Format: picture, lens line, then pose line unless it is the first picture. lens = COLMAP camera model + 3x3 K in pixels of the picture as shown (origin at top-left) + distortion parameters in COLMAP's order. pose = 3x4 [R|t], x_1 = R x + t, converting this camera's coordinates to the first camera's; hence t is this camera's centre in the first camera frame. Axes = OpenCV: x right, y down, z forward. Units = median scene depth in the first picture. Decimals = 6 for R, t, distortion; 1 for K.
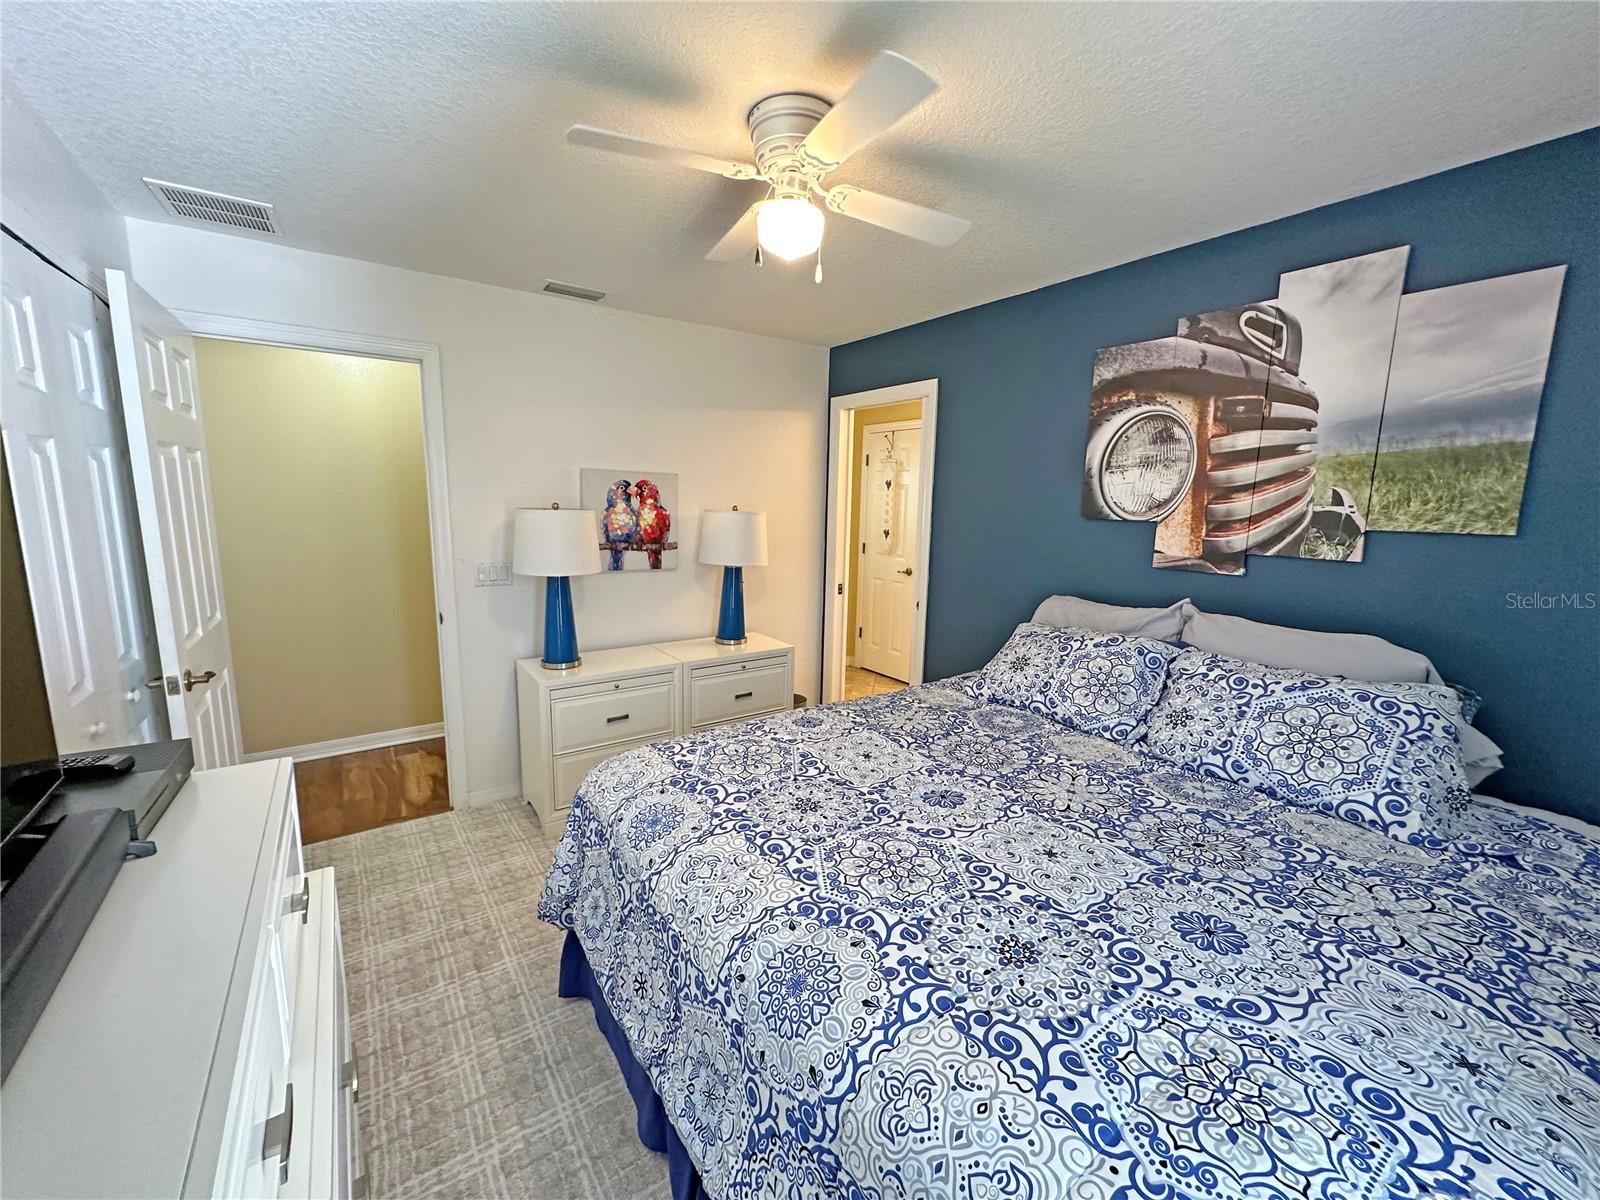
lens RADIAL K [[636.1, 0, 792.6], [0, 636.1, 594.9], [0, 0, 1]] dist [0.000824, 0.000020]
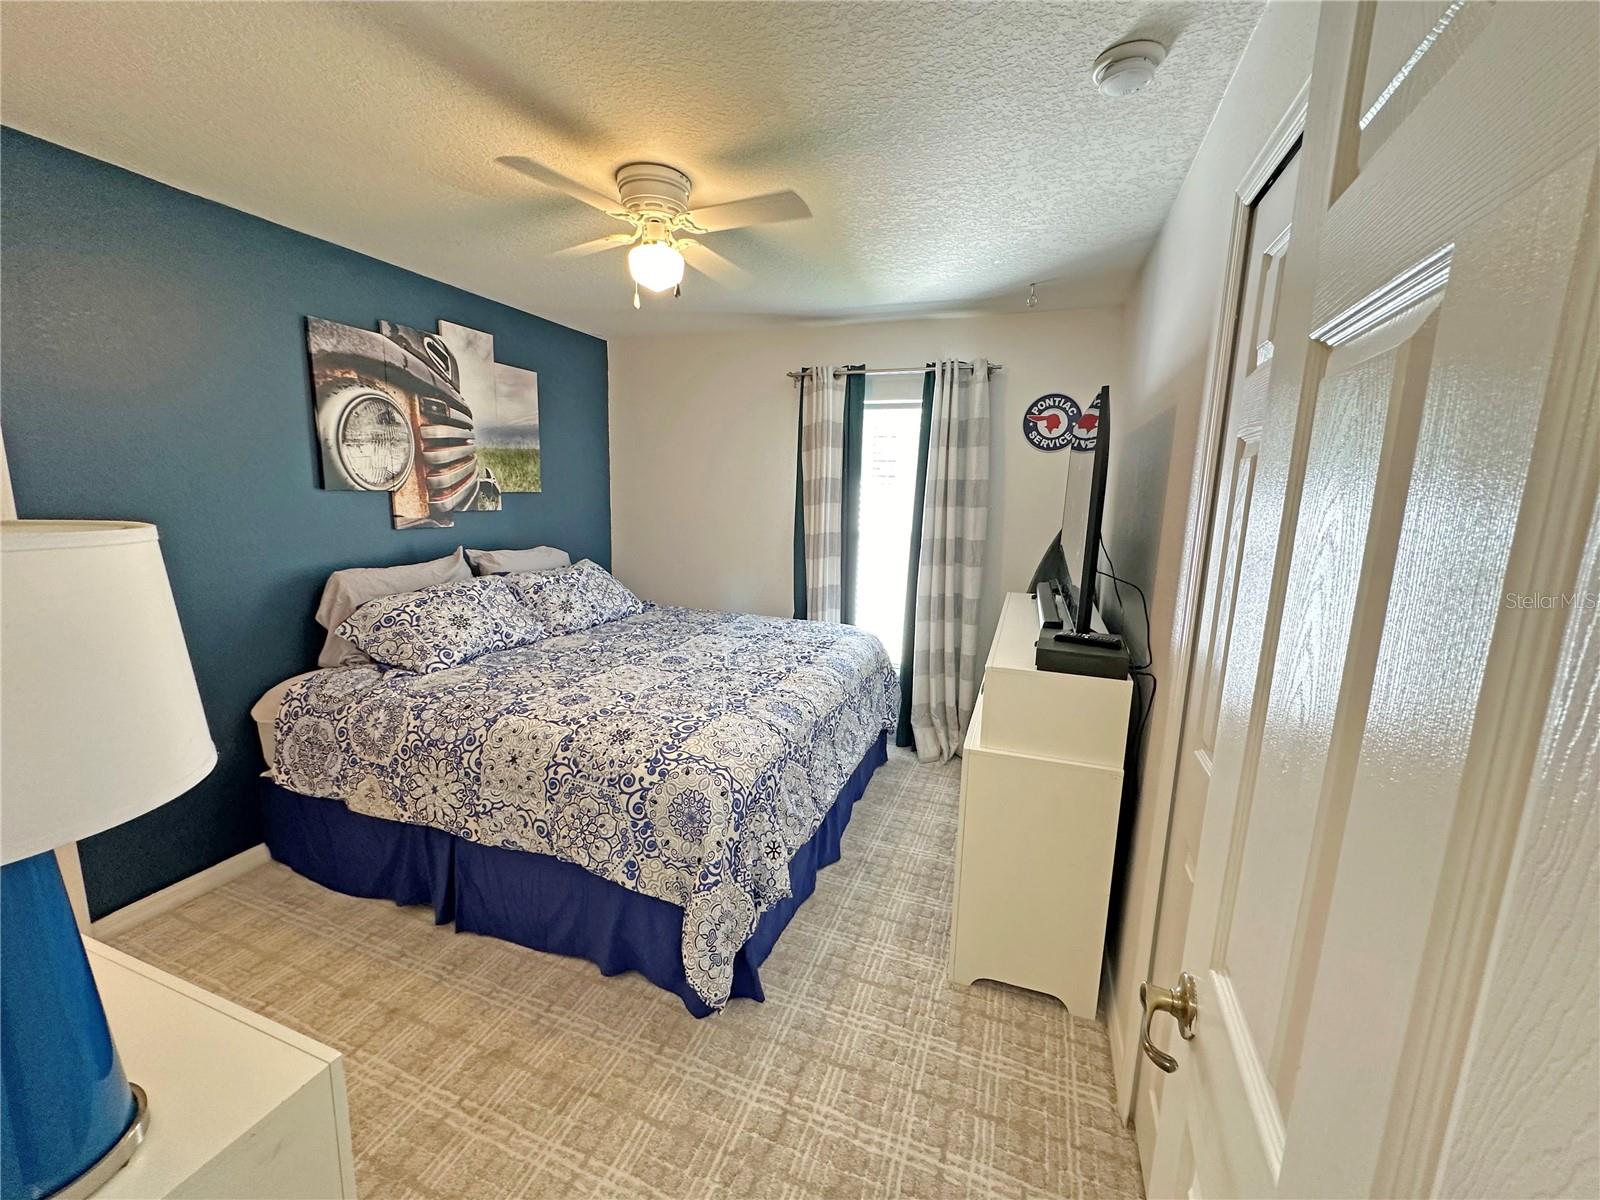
lens RADIAL K [[636.1, 0, 807.7], [0, 636.1, 600.2], [0, 0, 1]] dist [0.000824, 0.000020]
pose [[-0.570747, -0.174333, 0.802406, -0.946502], [0.084954, 0.959421, 0.268874, -0.190770], [-0.816720, 0.221627, -0.532776, 1.152622]]
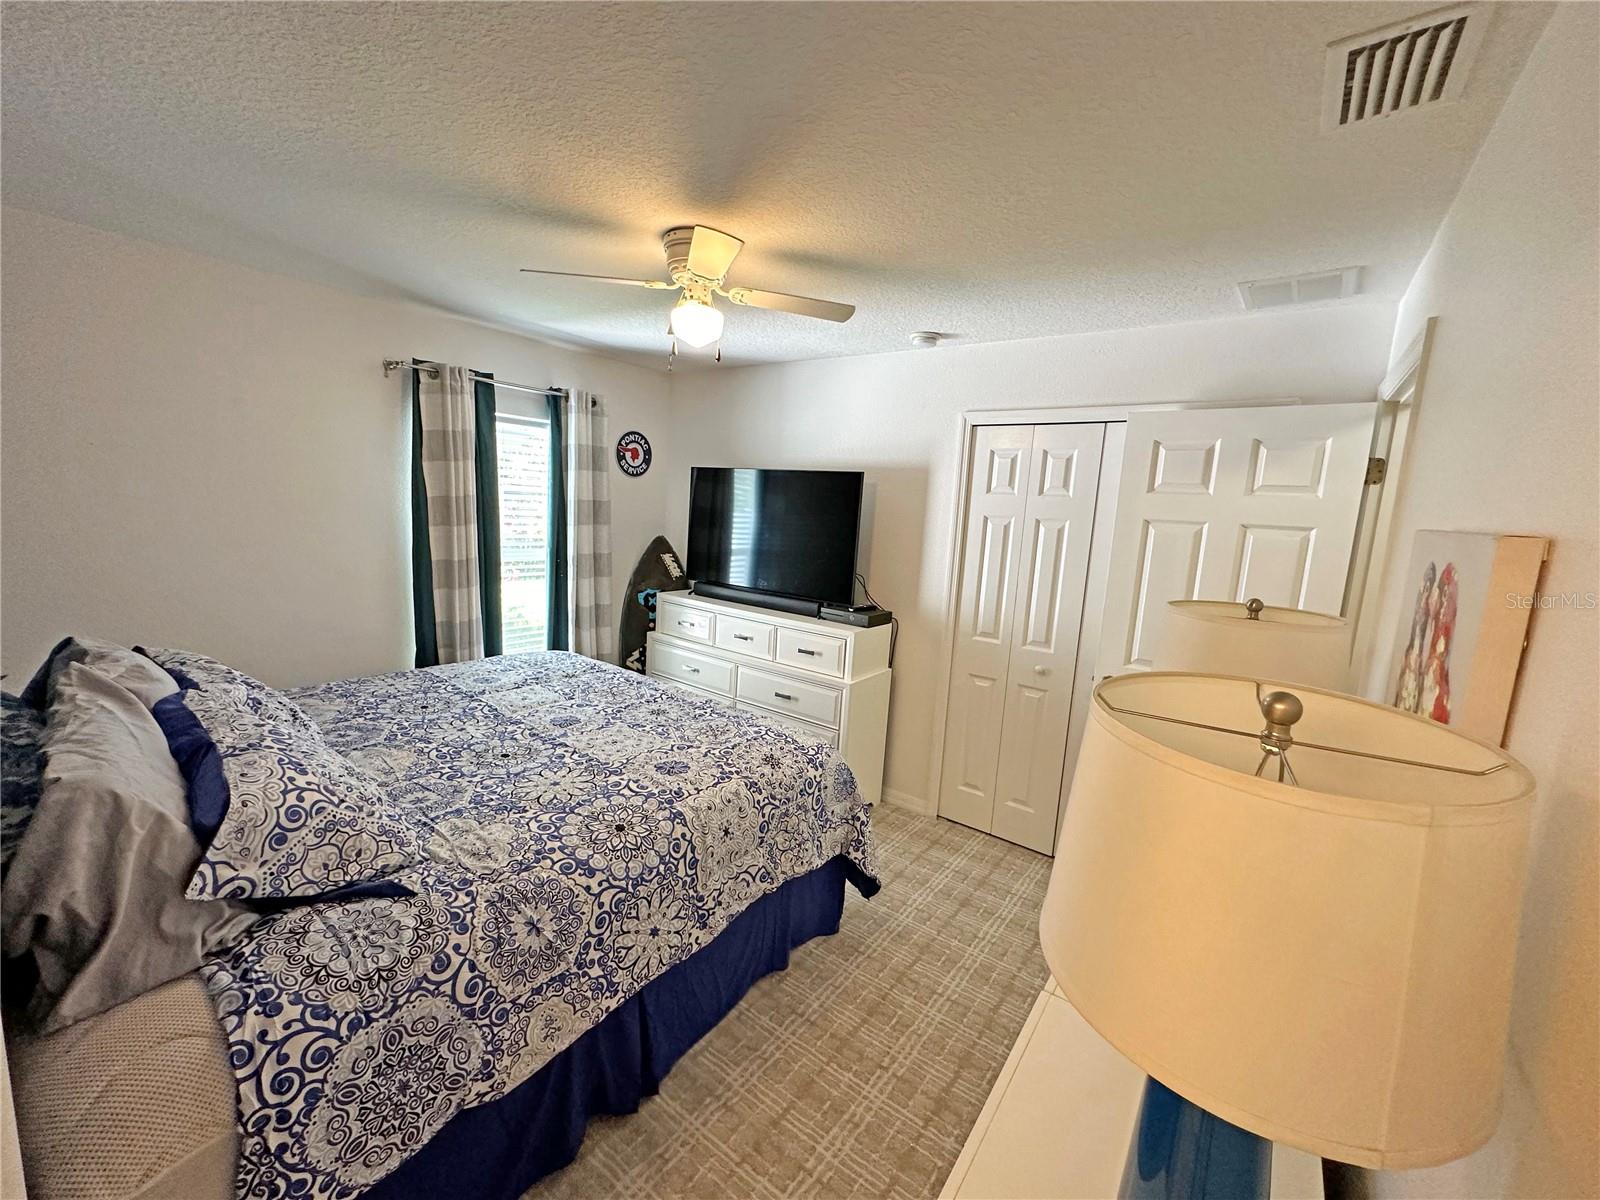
lens RADIAL K [[636.1, 0, 797.3], [0, 636.1, 603.6], [0, 0, 1]] dist [0.000824, 0.000020]
pose [[-0.947626, -0.024660, -0.318428, 0.369917], [-0.120214, 0.951232, 0.284087, -0.337616], [0.295893, 0.307488, -0.904377, 1.885669]]
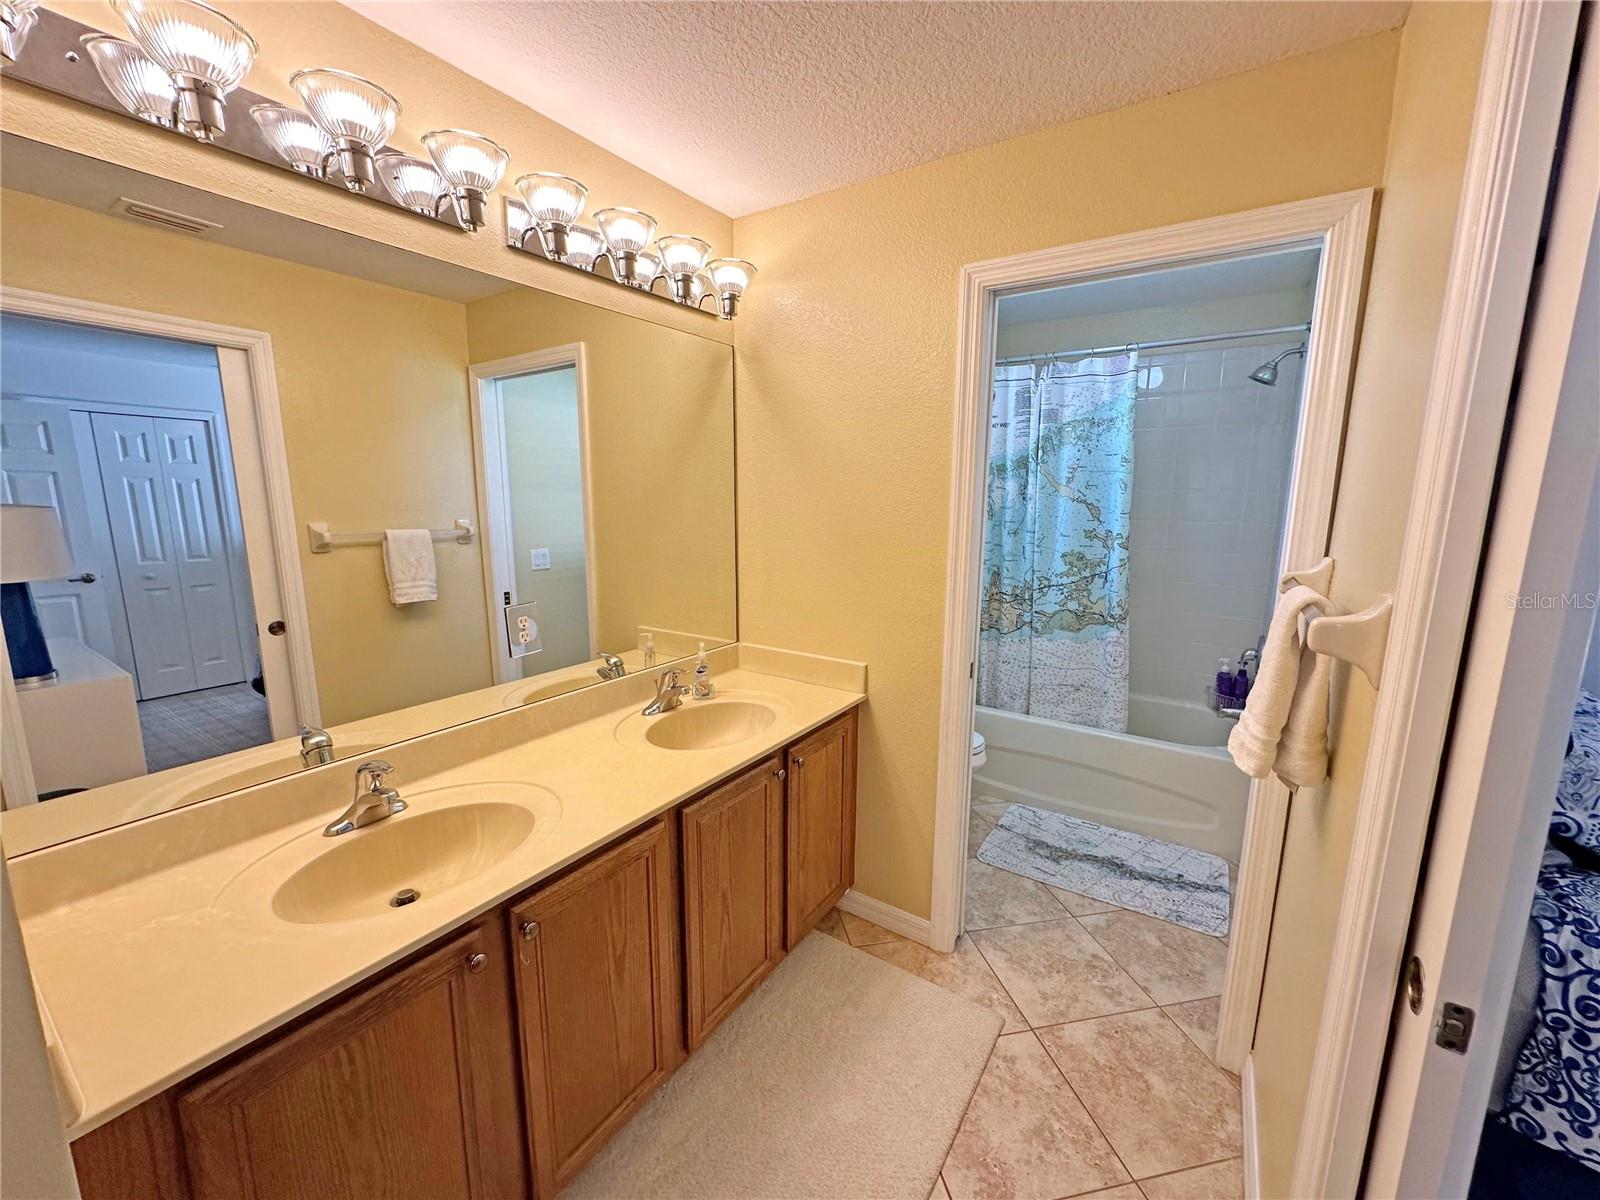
lens RADIAL K [[636.1, 0, 791.5], [0, 636.1, 603.1], [0, 0, 1]] dist [0.000824, 0.000020]
pose [[-0.363607, -0.176298, 0.914718, 0.403505], [0.130565, 0.962591, 0.237425, -0.324025], [-0.922357, 0.205759, -0.326987, 2.170840]]
